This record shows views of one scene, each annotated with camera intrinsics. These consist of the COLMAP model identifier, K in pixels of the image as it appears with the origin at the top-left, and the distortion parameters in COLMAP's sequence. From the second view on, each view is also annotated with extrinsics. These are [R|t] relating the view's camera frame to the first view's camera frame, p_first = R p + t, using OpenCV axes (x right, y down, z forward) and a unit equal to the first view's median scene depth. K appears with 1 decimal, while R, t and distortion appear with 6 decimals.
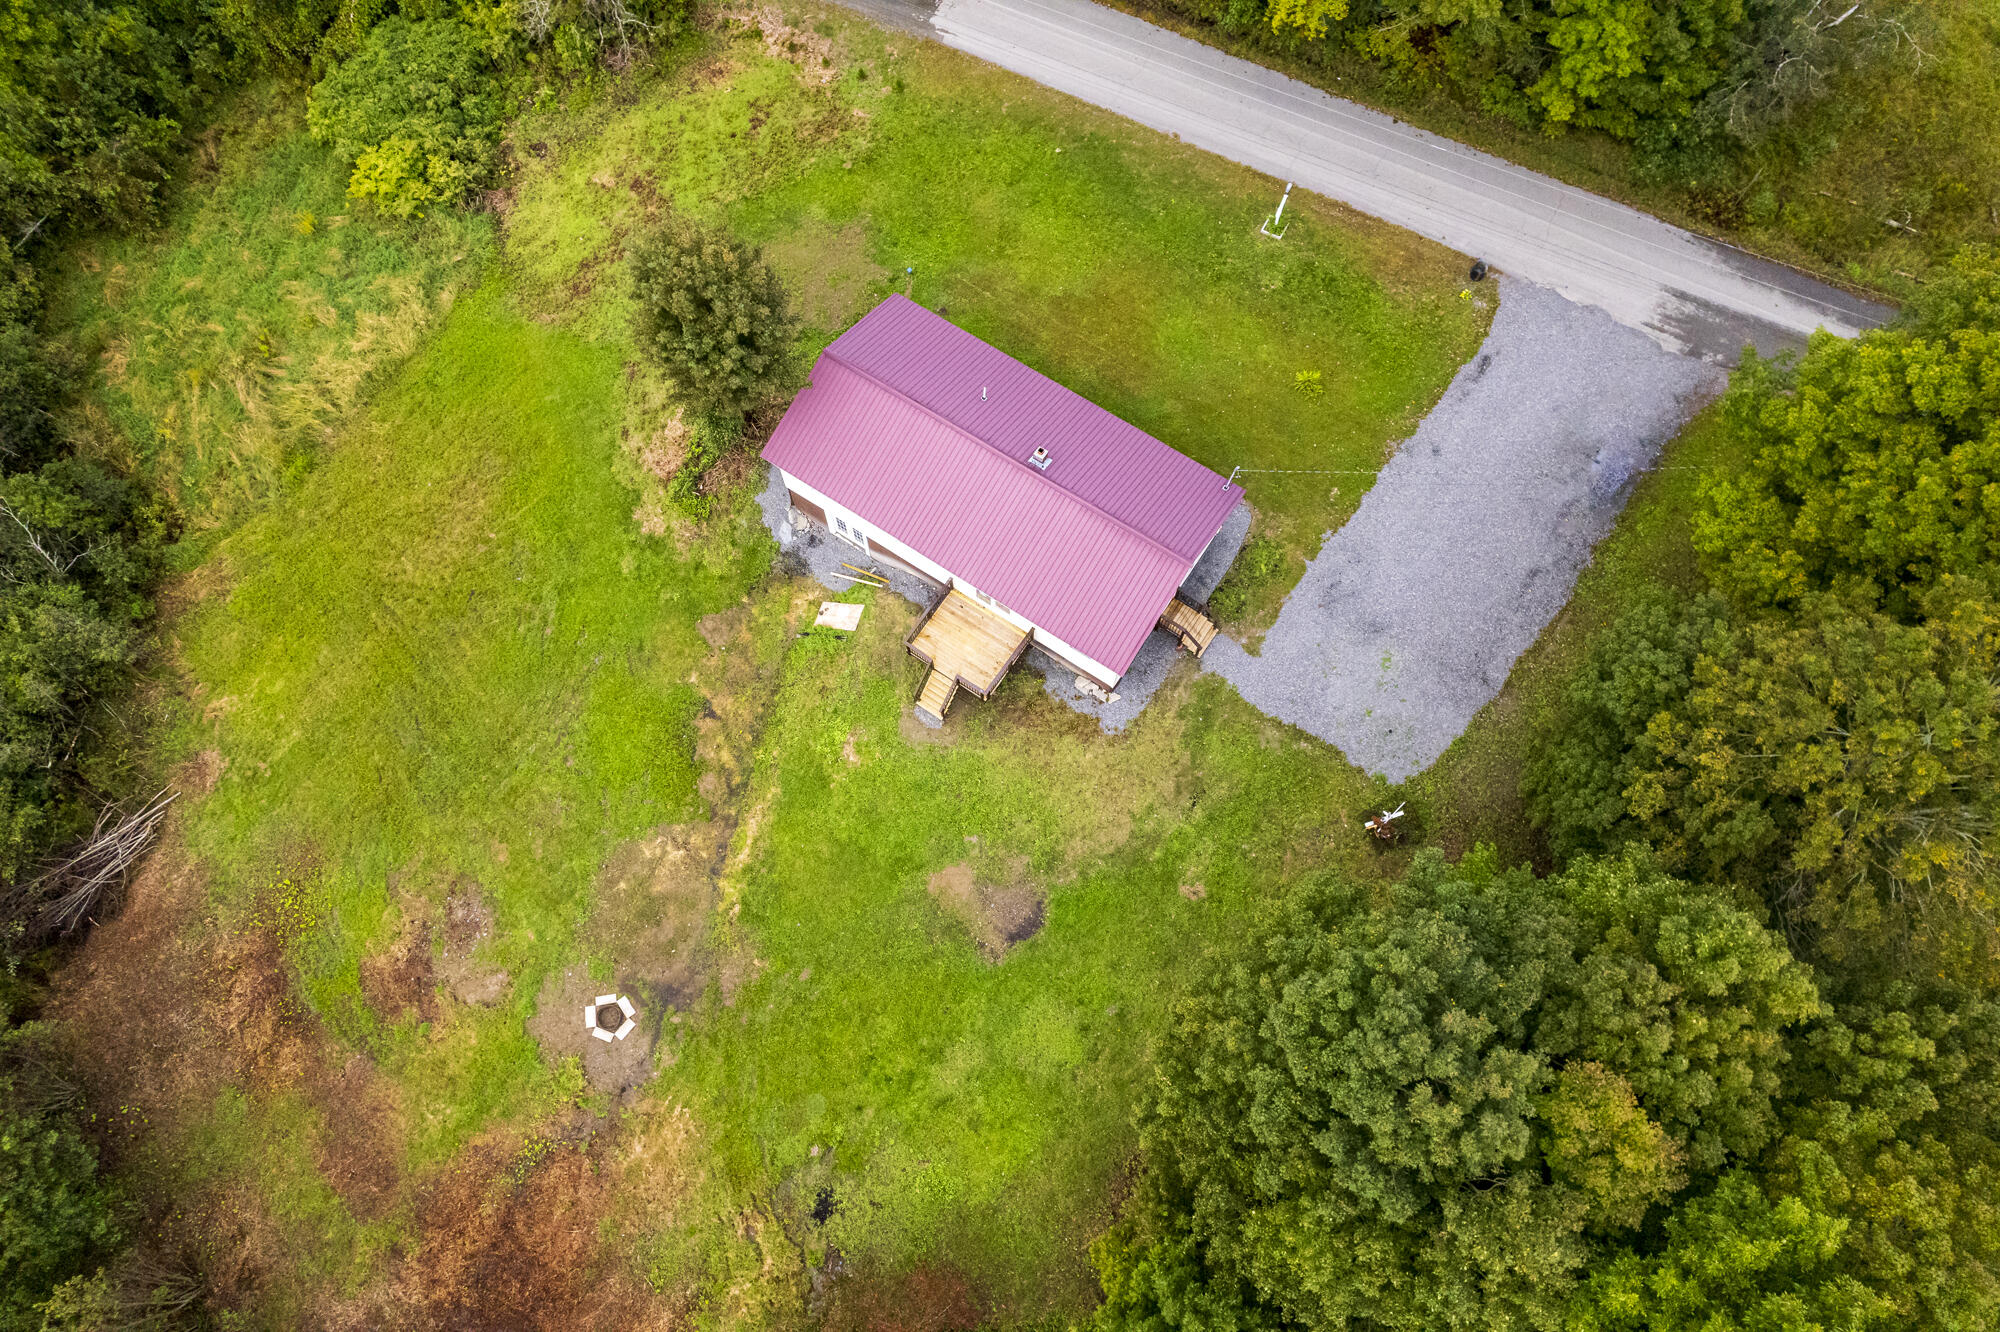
lens RADIAL K [[1280.1, 0, 1010.4], [0, 1280.1, 673.7], [0, 0, 1]] dist [-0.069947, 0.053876]
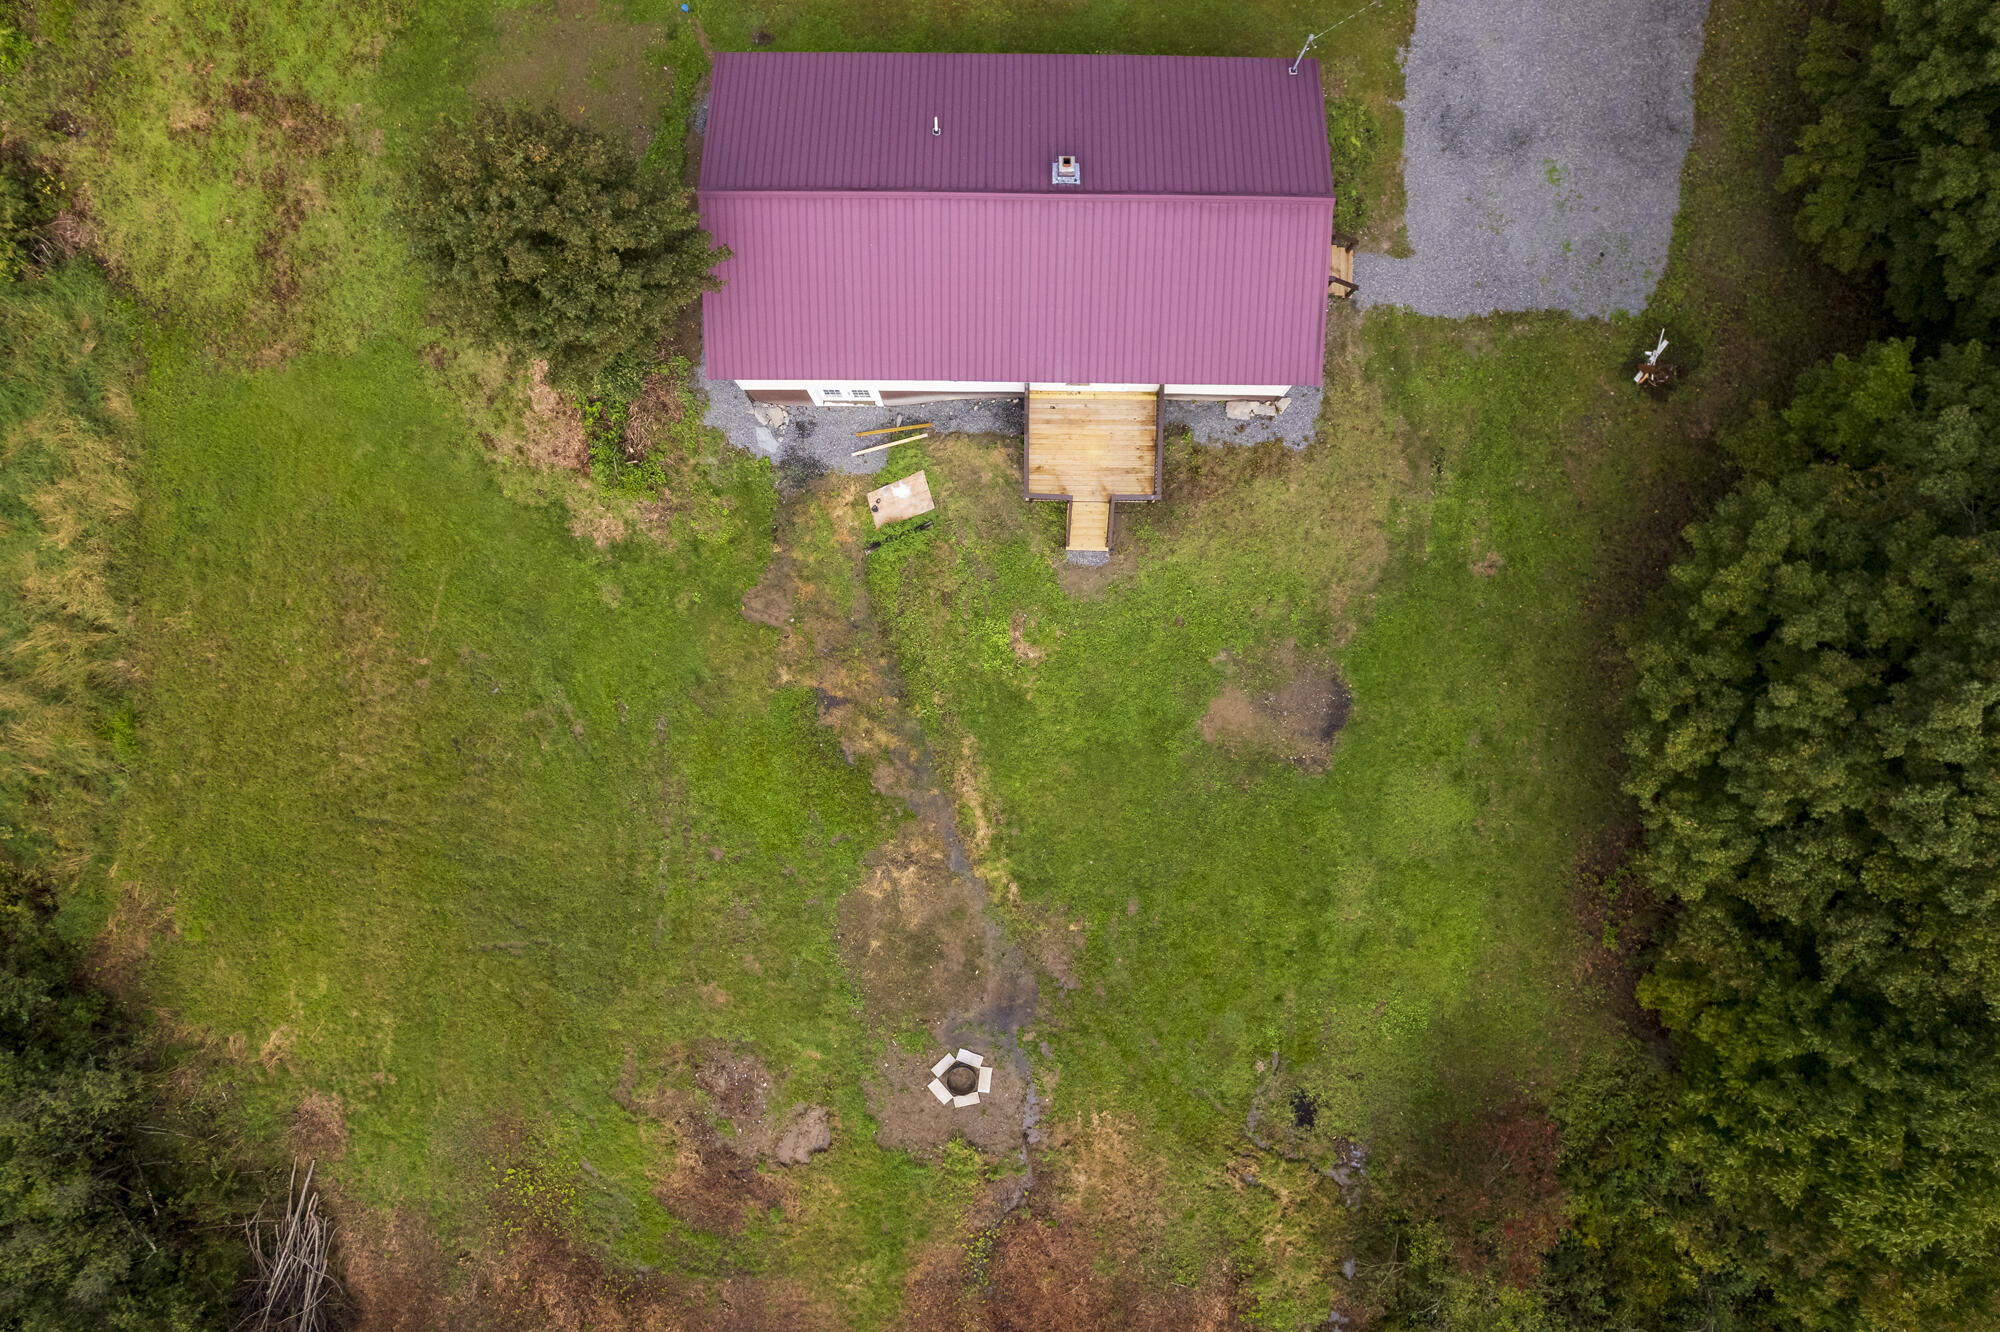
lens RADIAL K [[1280.1, 0, 1015.4], [0, 1280.1, 667.0], [0, 0, 1]] dist [-0.069947, 0.053876]
pose [[0.840135, -0.542108, 0.017061, -0.149503], [0.510227, 0.800614, 0.314141, -0.174321], [-0.183958, -0.255216, 0.949223, 0.269717]]
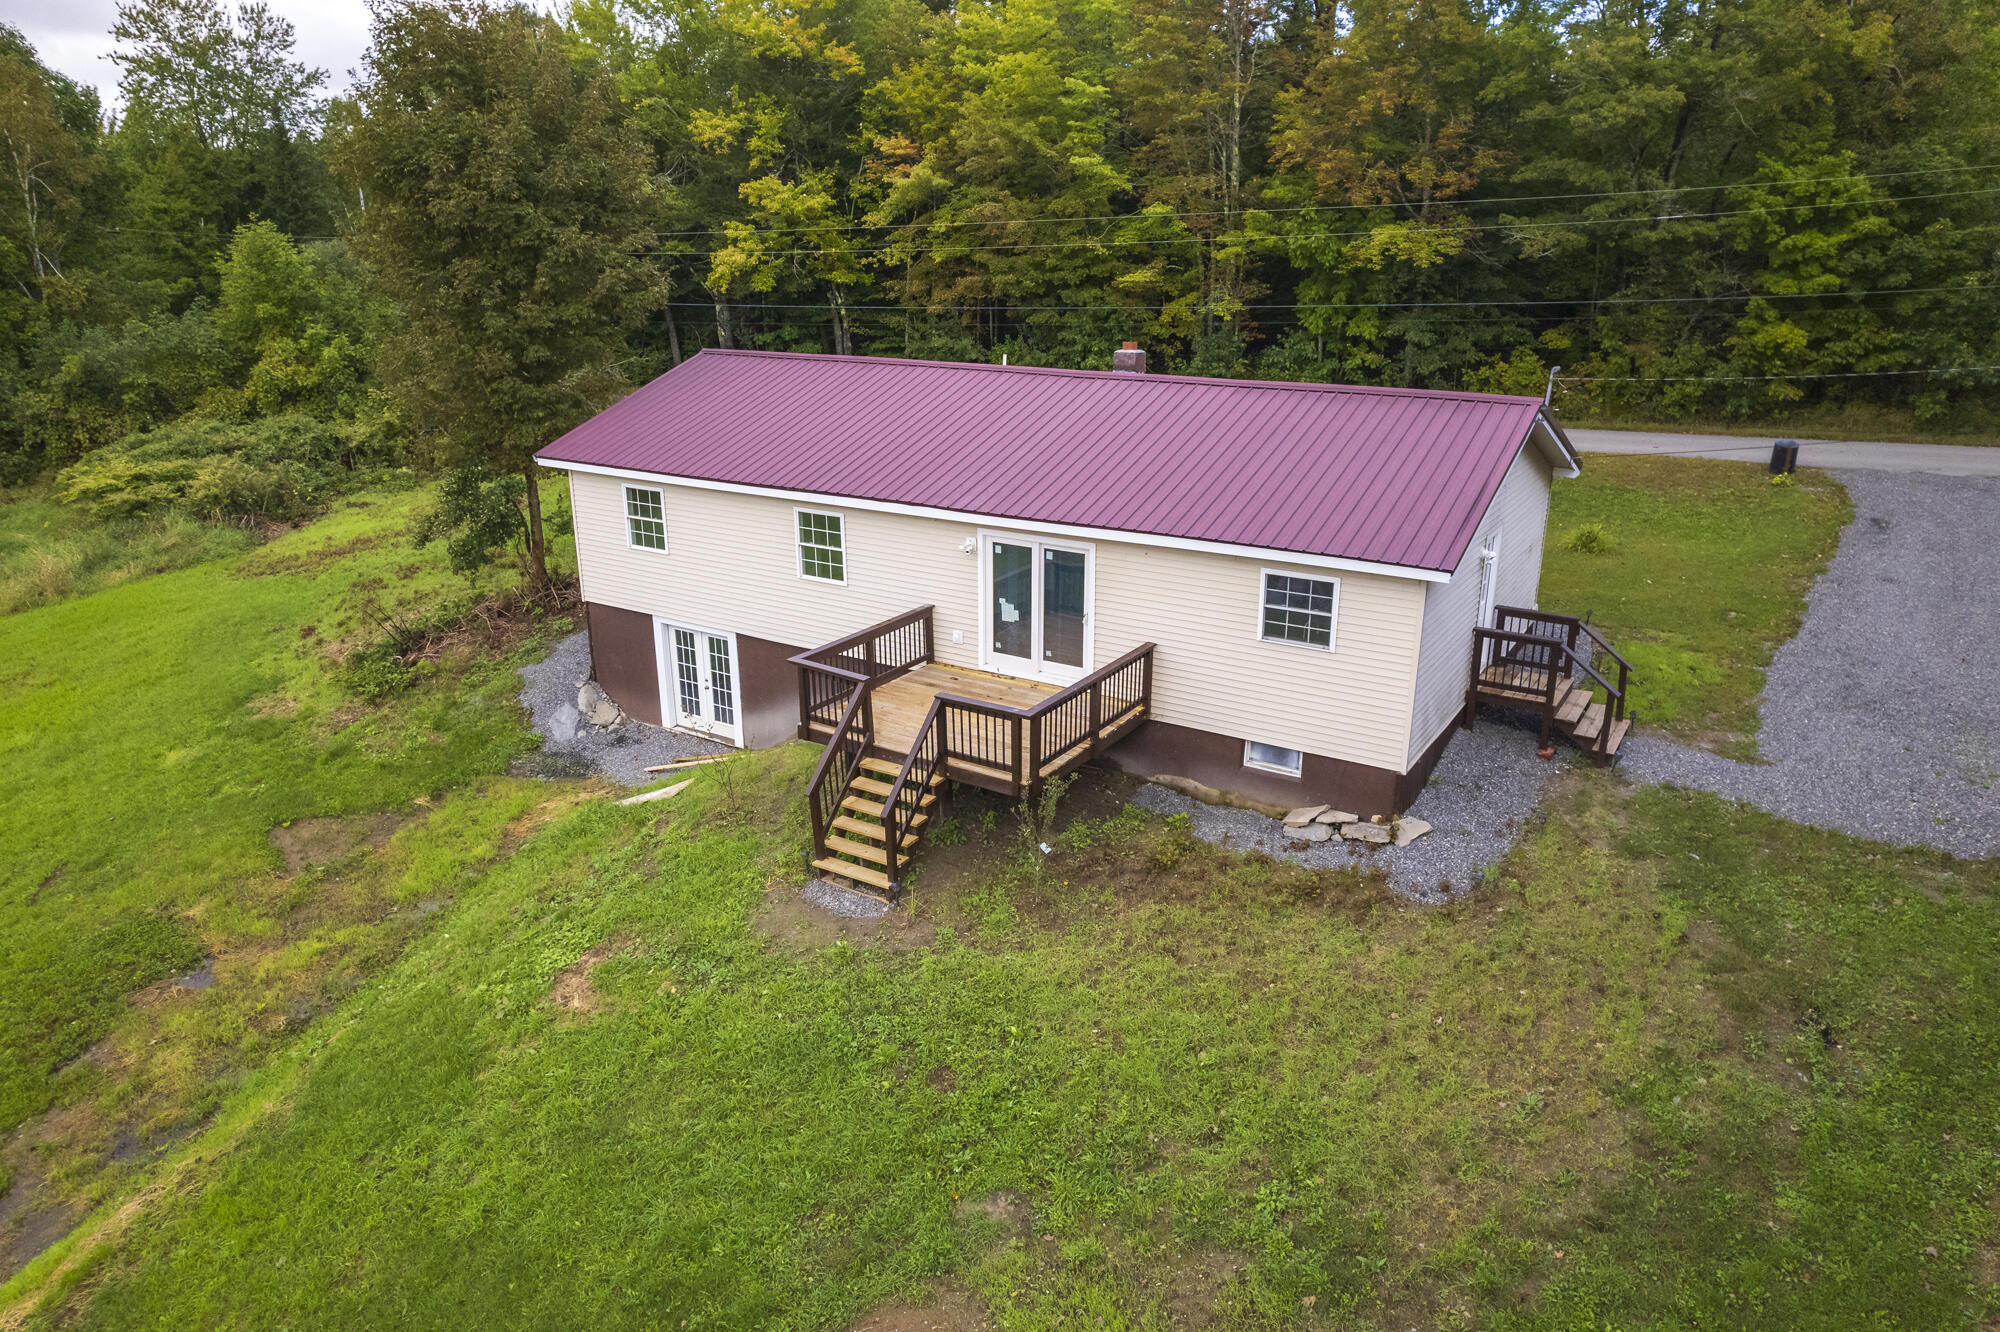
lens RADIAL K [[1280.1, 0, 997.8], [0, 1280.1, 678.7], [0, 0, 1]] dist [-0.069947, 0.053876]
pose [[0.999882, -0.012274, 0.009195, -0.028747], [0.014859, 0.627002, -0.778876, 0.248277], [0.003794, 0.778921, 0.627111, 0.757948]]
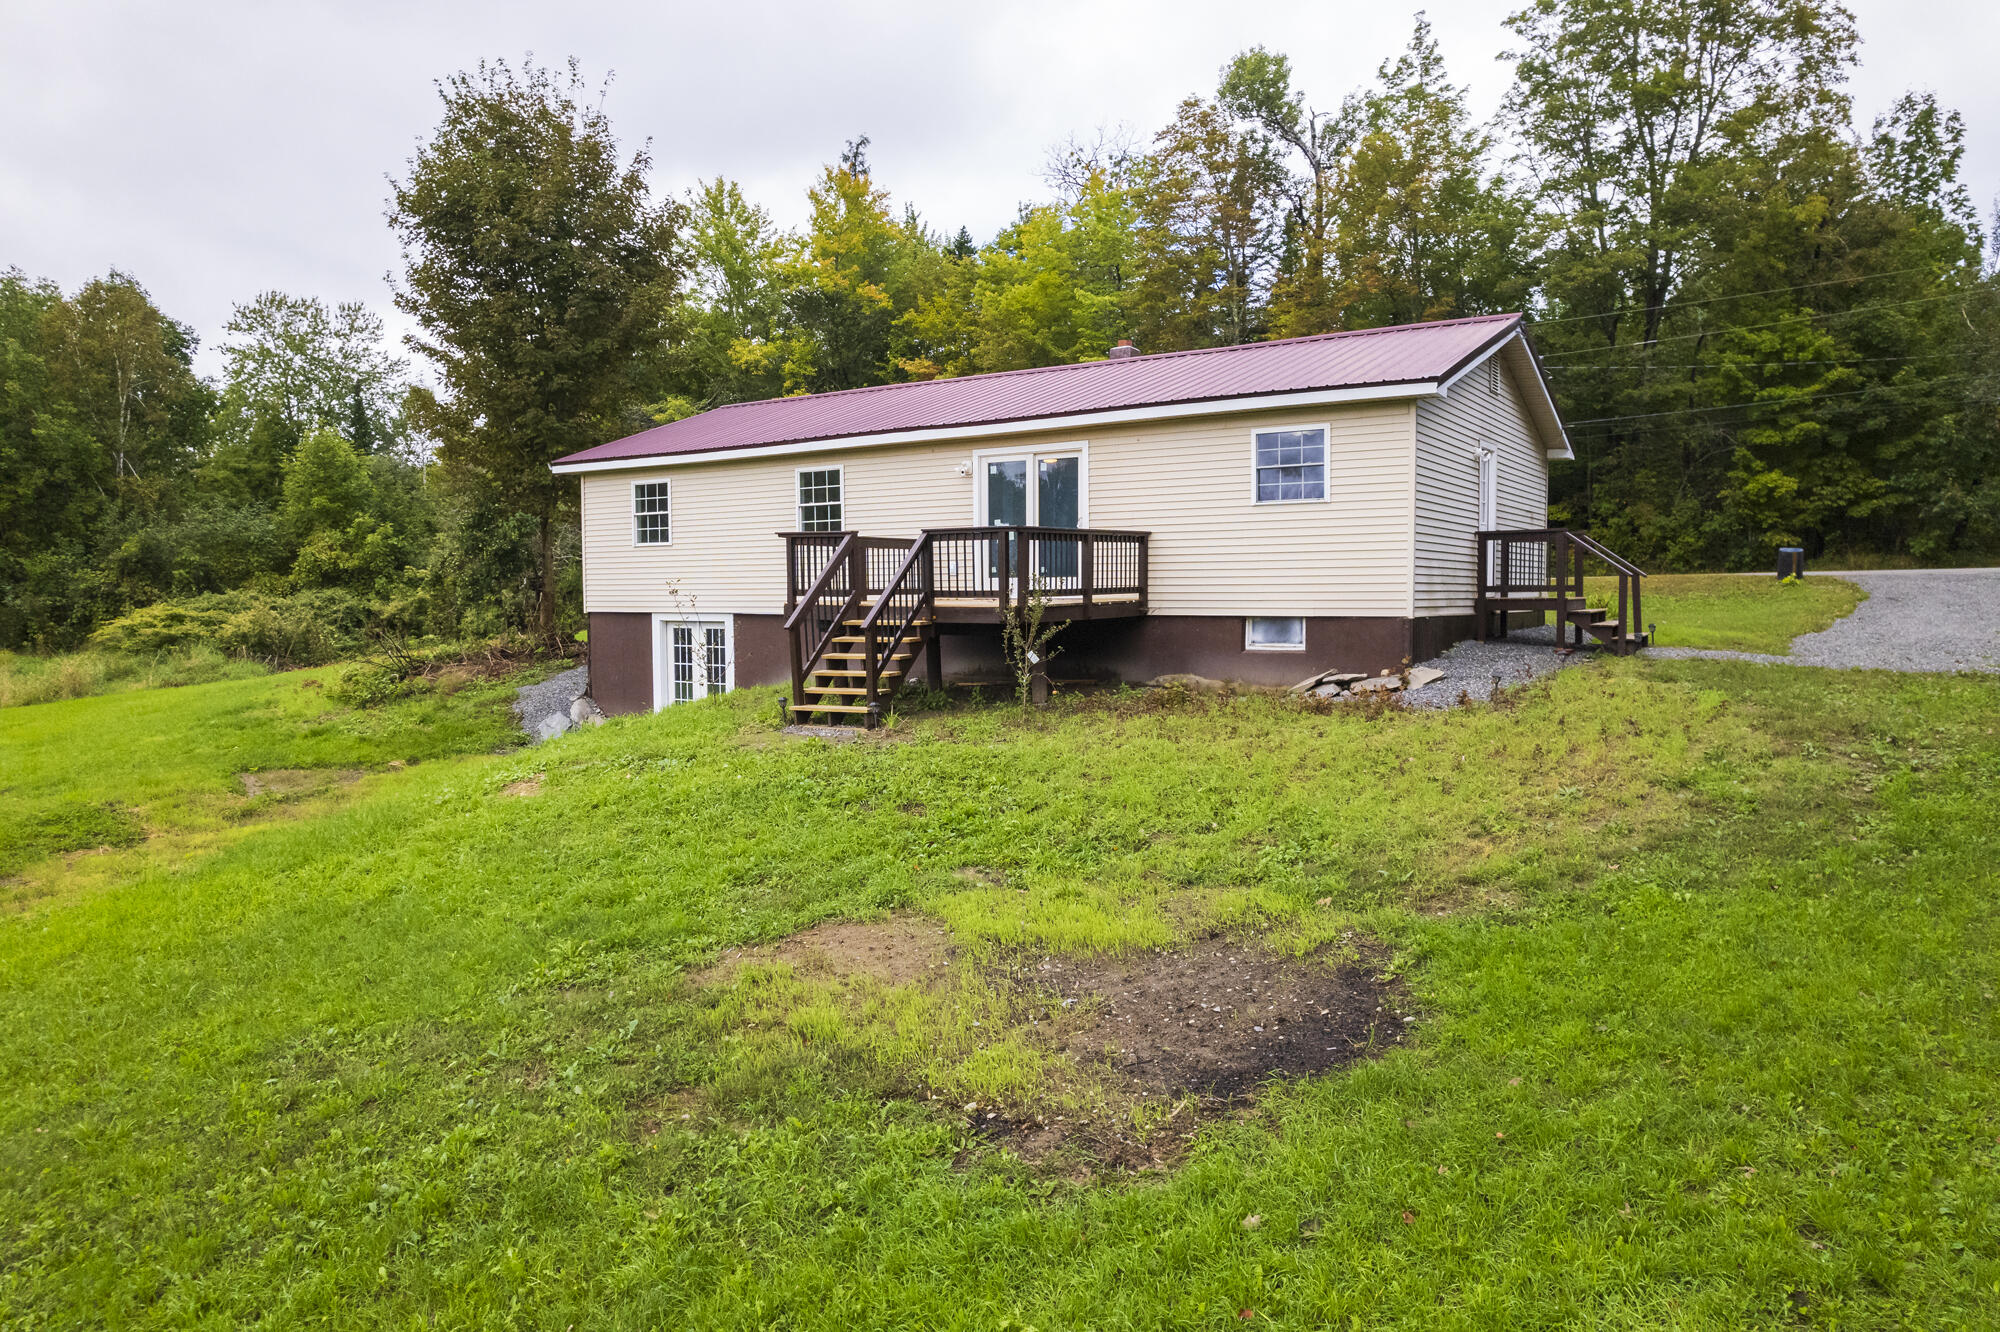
lens RADIAL K [[1280.1, 0, 996.7], [0, 1280.1, 677.2], [0, 0, 1]] dist [-0.069947, 0.053876]
pose [[0.999920, -0.008140, -0.009714, -0.020513], [-0.005636, 0.400907, -0.916101, 0.302872], [0.011351, 0.916083, 0.400829, 0.868952]]
